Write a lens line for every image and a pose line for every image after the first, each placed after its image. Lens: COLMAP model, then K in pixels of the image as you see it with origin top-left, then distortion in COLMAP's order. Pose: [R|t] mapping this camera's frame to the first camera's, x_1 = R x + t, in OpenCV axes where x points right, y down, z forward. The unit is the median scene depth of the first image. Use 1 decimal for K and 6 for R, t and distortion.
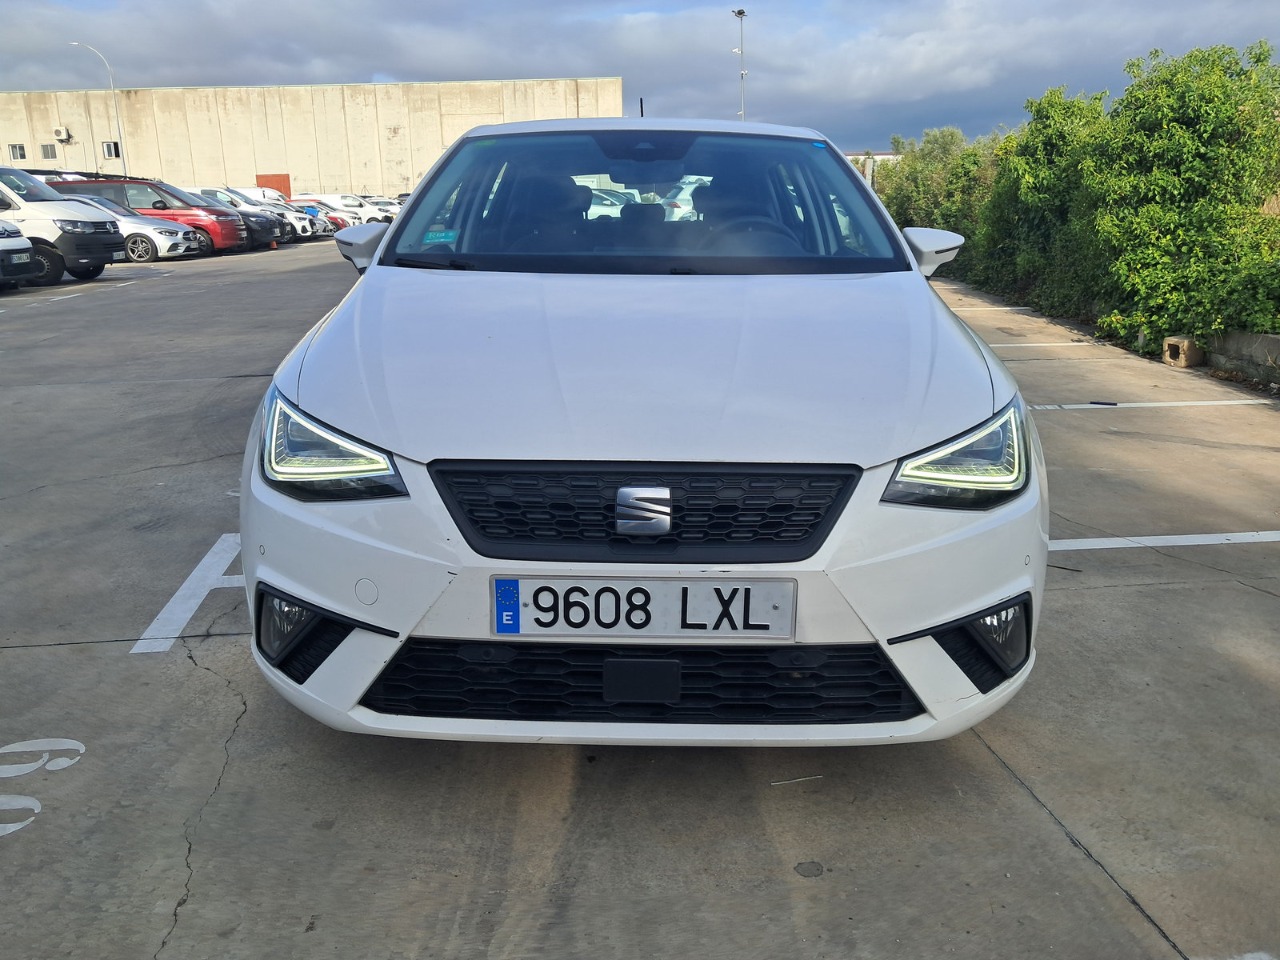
lens RADIAL K [[1009.8, 0, 640.5], [0, 1009.8, 453.1], [0, 0, 1]] dist [0.063757, -0.104933]
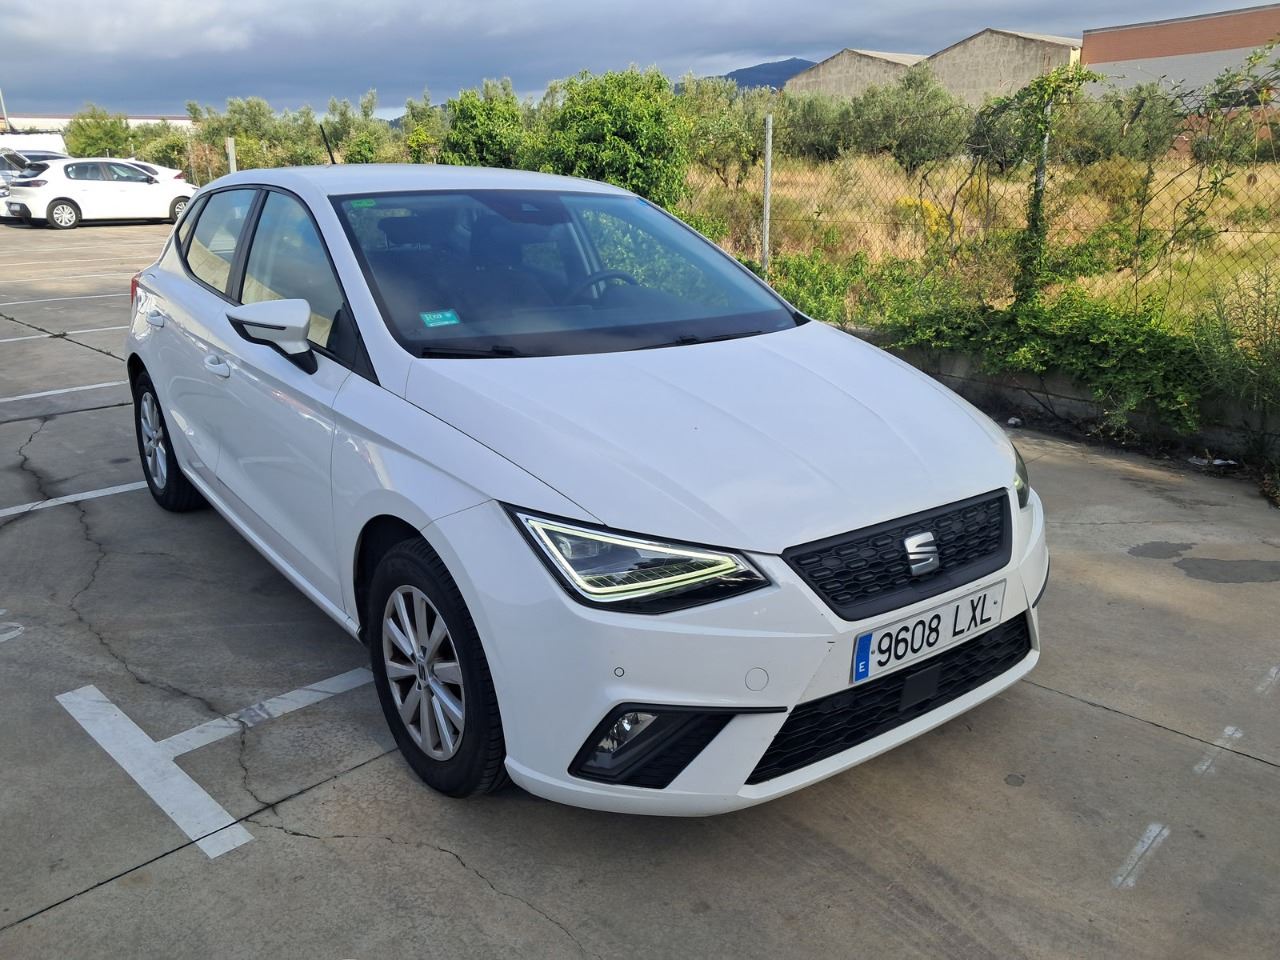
lens RADIAL K [[1004.8, 0, 640.0], [0, 1004.8, 480.0], [0, 0, 1]] dist [0.033635, -0.059608]
pose [[0.781332, -0.171106, 0.600202, -0.952642], [0.135730, 0.985253, 0.104186, -0.199809], [-0.609178, 0.000062, 0.793034, 0.213663]]
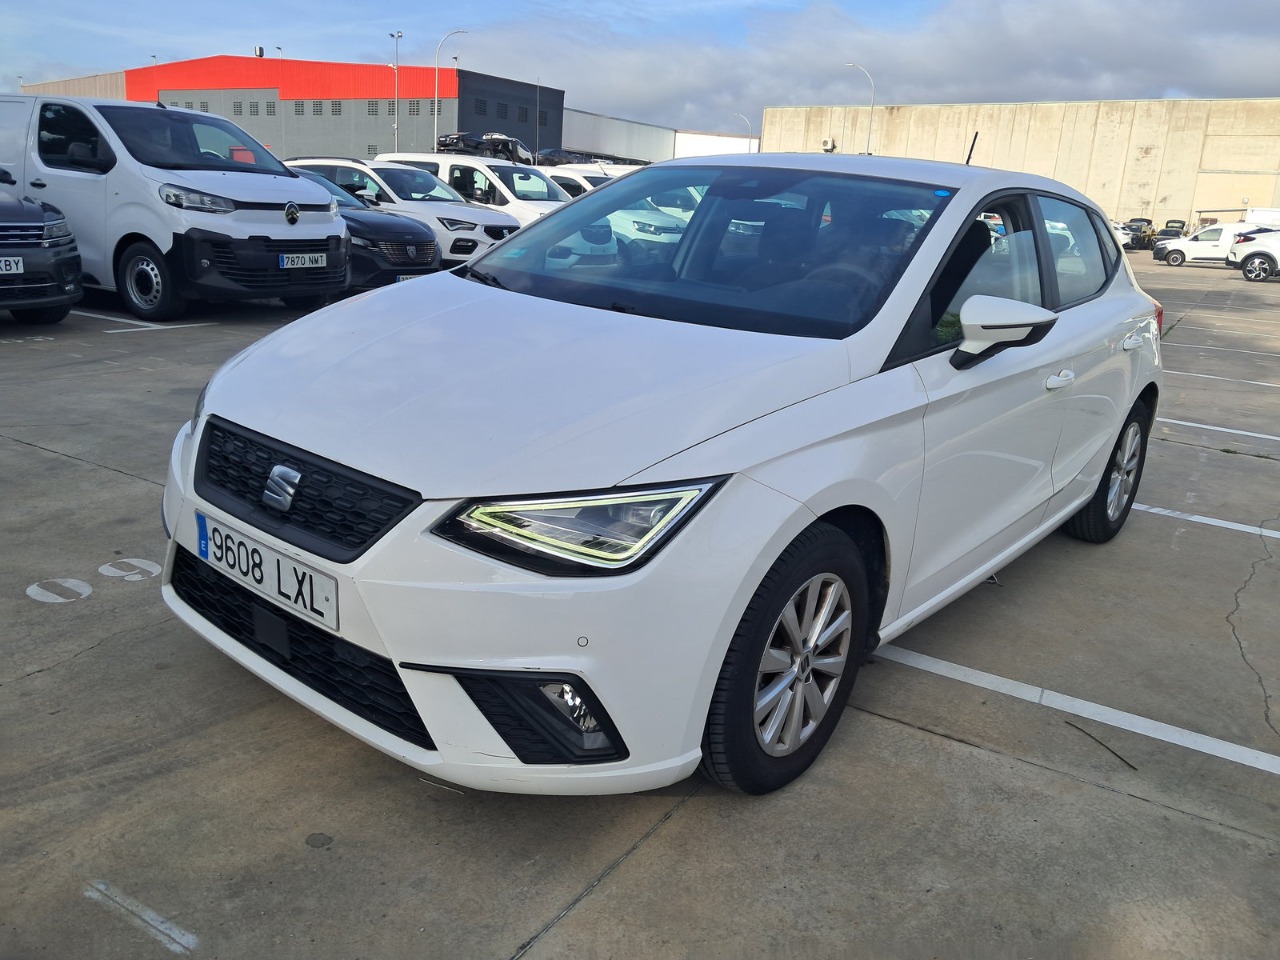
lens RADIAL K [[1004.8, 0, 640.0], [0, 1004.8, 480.0], [0, 0, 1]] dist [0.033635, -0.059608]
pose [[0.774328, 0.224538, -0.591607, 0.958235], [-0.217266, 0.972430, 0.084706, -0.132652], [0.594316, 0.062946, 0.801764, 0.298486]]
